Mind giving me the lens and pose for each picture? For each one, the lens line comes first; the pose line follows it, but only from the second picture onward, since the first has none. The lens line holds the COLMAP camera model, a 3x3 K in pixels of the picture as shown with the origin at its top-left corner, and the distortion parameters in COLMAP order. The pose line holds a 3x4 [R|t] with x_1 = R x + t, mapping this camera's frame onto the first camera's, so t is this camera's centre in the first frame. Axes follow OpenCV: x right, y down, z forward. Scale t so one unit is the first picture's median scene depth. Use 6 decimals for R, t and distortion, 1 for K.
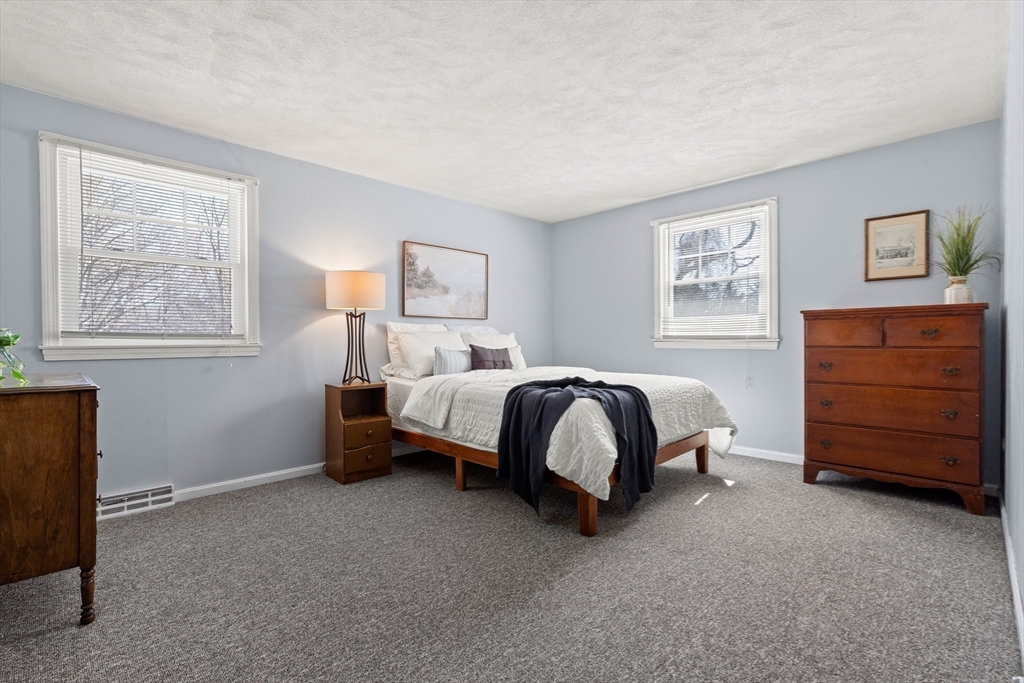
lens RADIAL K [[471.0, 0, 512.4], [0, 471.0, 341.8], [0, 0, 1]] dist [-0.006852, 0.006382]
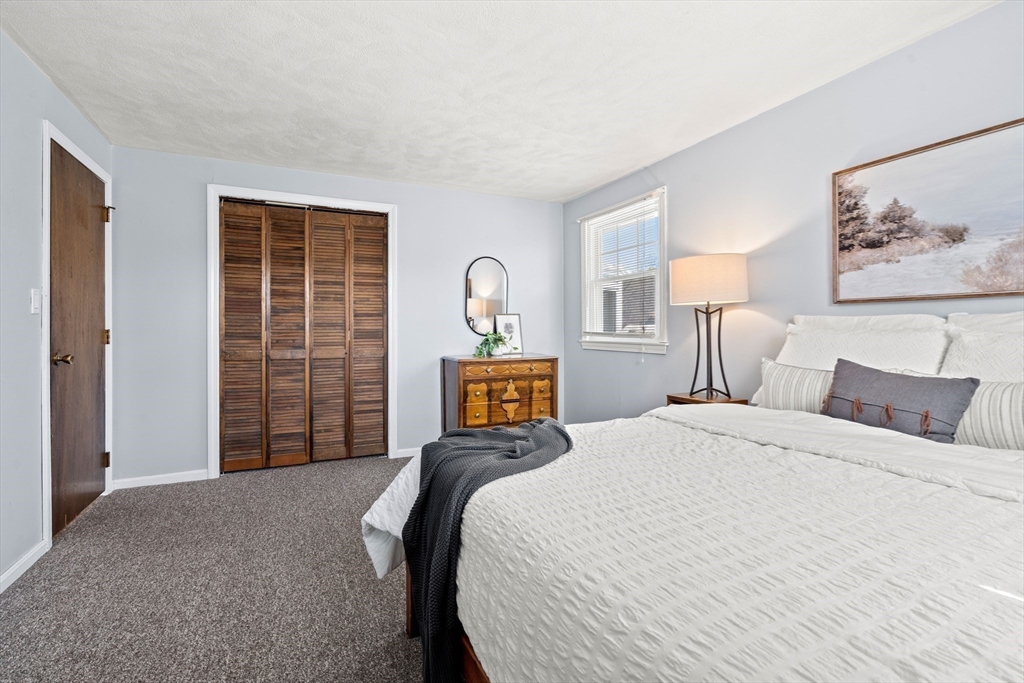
lens RADIAL K [[471.0, 0, 490.7], [0, 471.0, 325.5], [0, 0, 1]] dist [-0.006852, 0.006382]
pose [[-0.368775, 0.000327, -0.929519, 0.459824], [0.002663, 0.999996, -0.000704, -0.027868], [0.929515, -0.002735, -0.368774, 0.811513]]
